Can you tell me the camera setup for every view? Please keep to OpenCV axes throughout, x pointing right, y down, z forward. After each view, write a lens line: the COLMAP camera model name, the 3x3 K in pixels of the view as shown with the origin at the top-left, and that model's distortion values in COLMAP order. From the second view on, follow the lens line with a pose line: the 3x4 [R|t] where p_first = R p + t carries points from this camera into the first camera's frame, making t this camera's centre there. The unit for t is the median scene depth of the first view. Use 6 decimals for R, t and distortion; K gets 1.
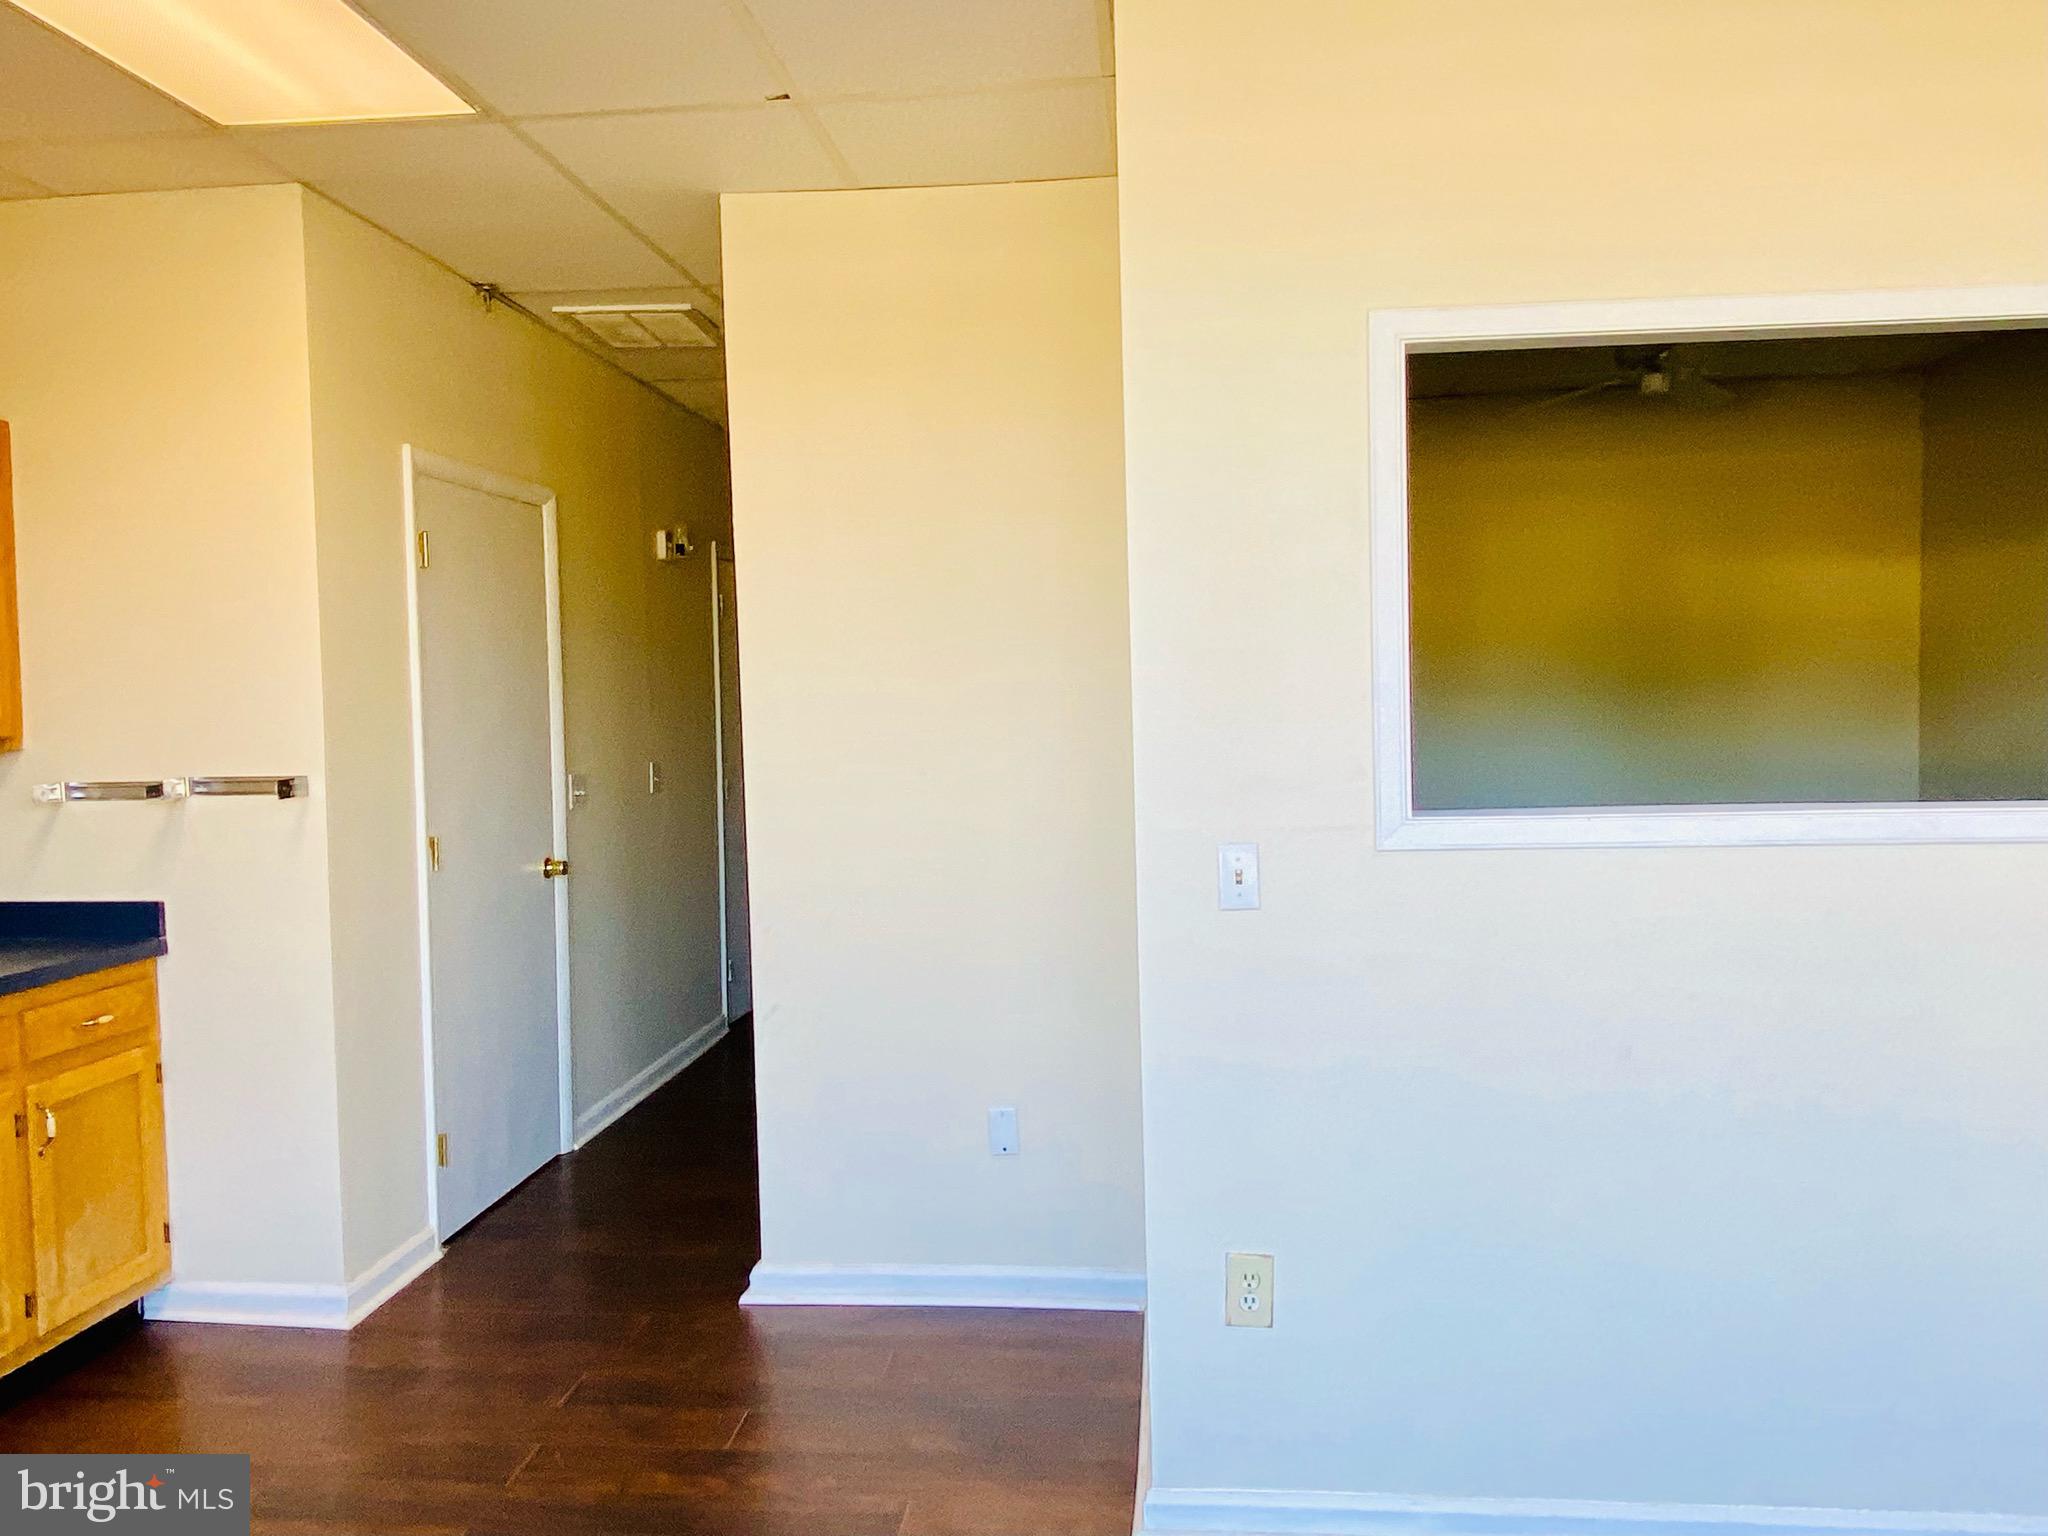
lens RADIAL K [[1533.7, 0, 1024.0], [0, 1533.7, 768.0], [0, 0, 1]] dist [0.124499, -0.173807]
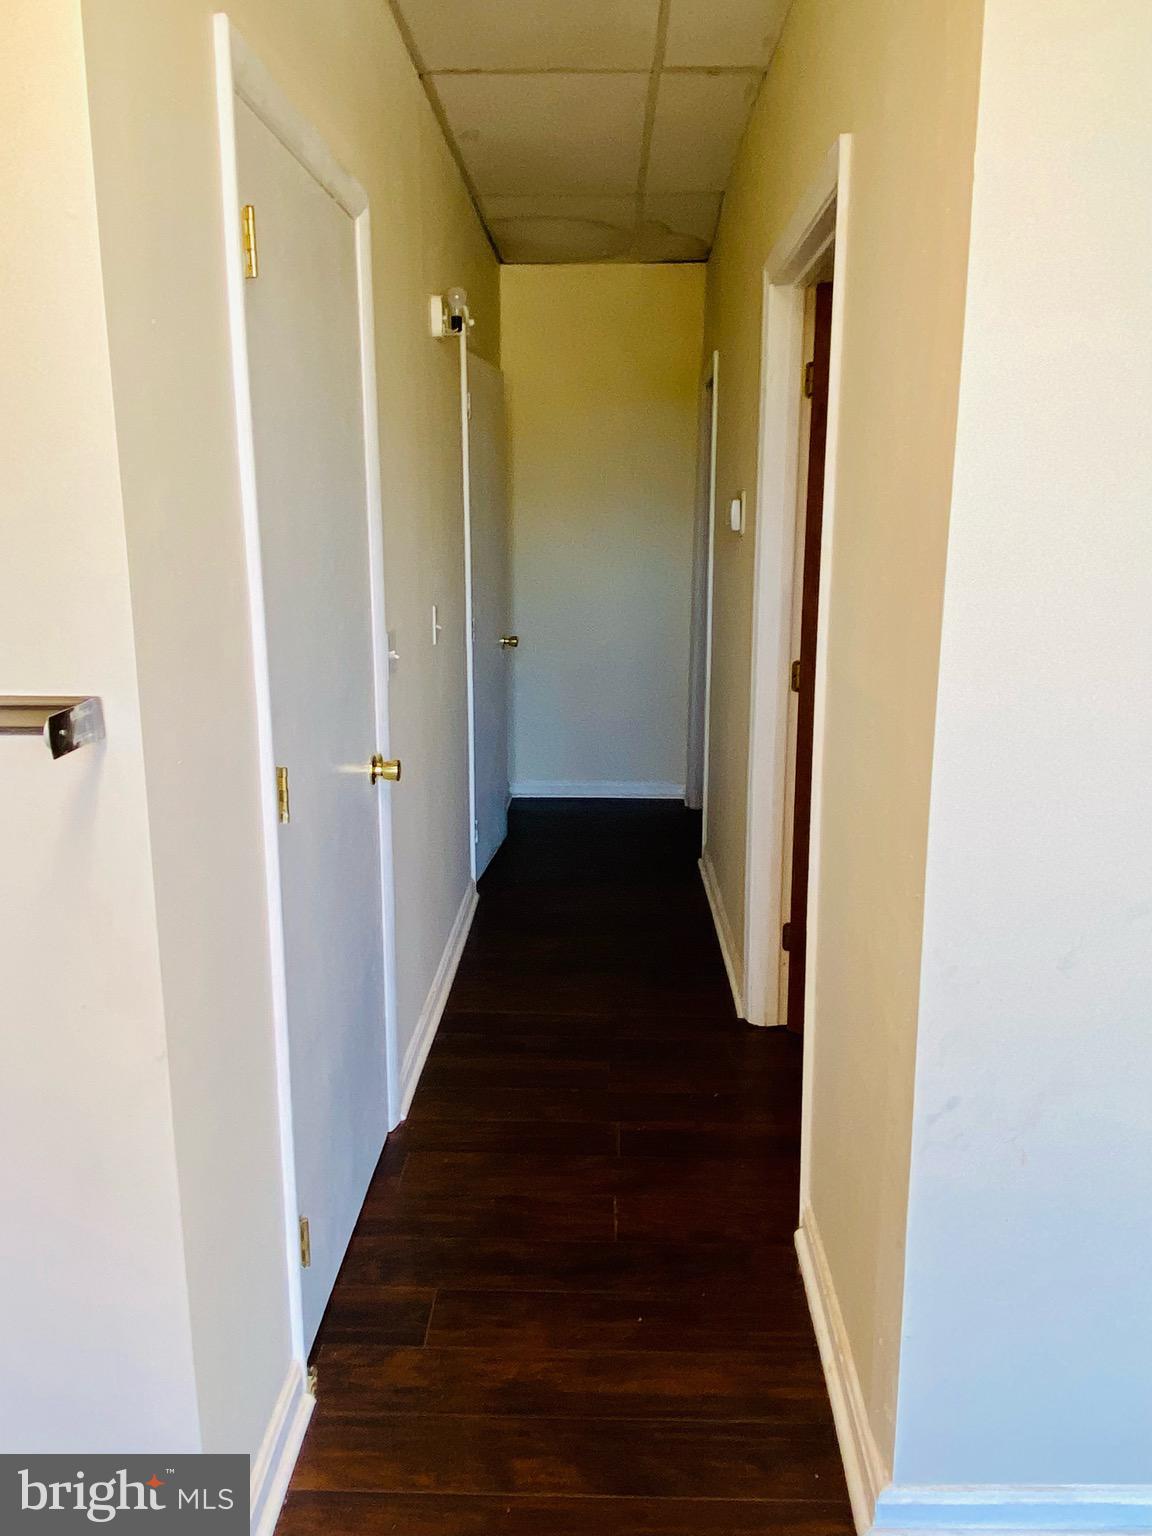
lens RADIAL K [[1150.3, 0, 576.0], [0, 1150.3, 768.0], [0, 0, 1]] dist [0.124499, -0.173807]
pose [[0.997529, -0.004876, 0.070092, -0.329119], [-0.007040, 0.985632, 0.168763, -0.034034], [-0.069907, -0.168839, 0.983161, 0.616365]]
